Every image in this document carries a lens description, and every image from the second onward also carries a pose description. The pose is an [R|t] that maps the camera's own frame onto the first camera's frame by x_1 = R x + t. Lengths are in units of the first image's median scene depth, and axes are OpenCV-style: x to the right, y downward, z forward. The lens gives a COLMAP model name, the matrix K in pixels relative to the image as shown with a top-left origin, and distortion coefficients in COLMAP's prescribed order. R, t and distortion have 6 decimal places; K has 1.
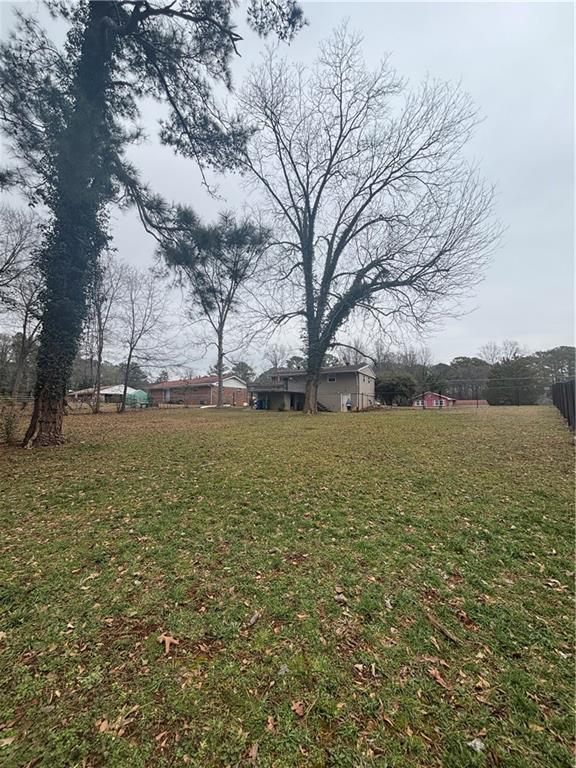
lens RADIAL K [[303.9, 0, 284.7], [0, 303.9, 383.6], [0, 0, 1]] dist [-0.009927, 0.000249]
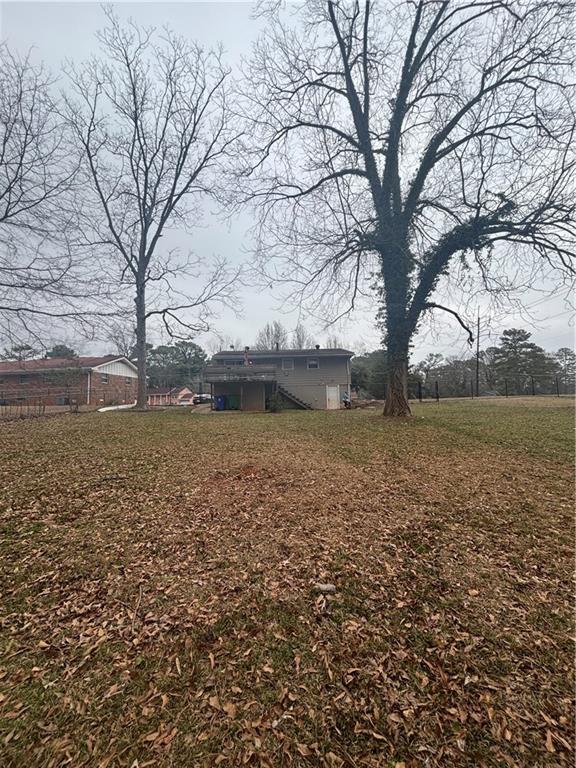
lens RADIAL K [[303.9, 0, 284.7], [0, 303.9, 383.6], [0, 0, 1]] dist [-0.009927, 0.000249]
pose [[0.864708, 0.002539, 0.502269, -0.283910], [-0.013154, 0.999759, 0.017592, 0.019040], [-0.502103, -0.021819, 0.864532, 0.404244]]
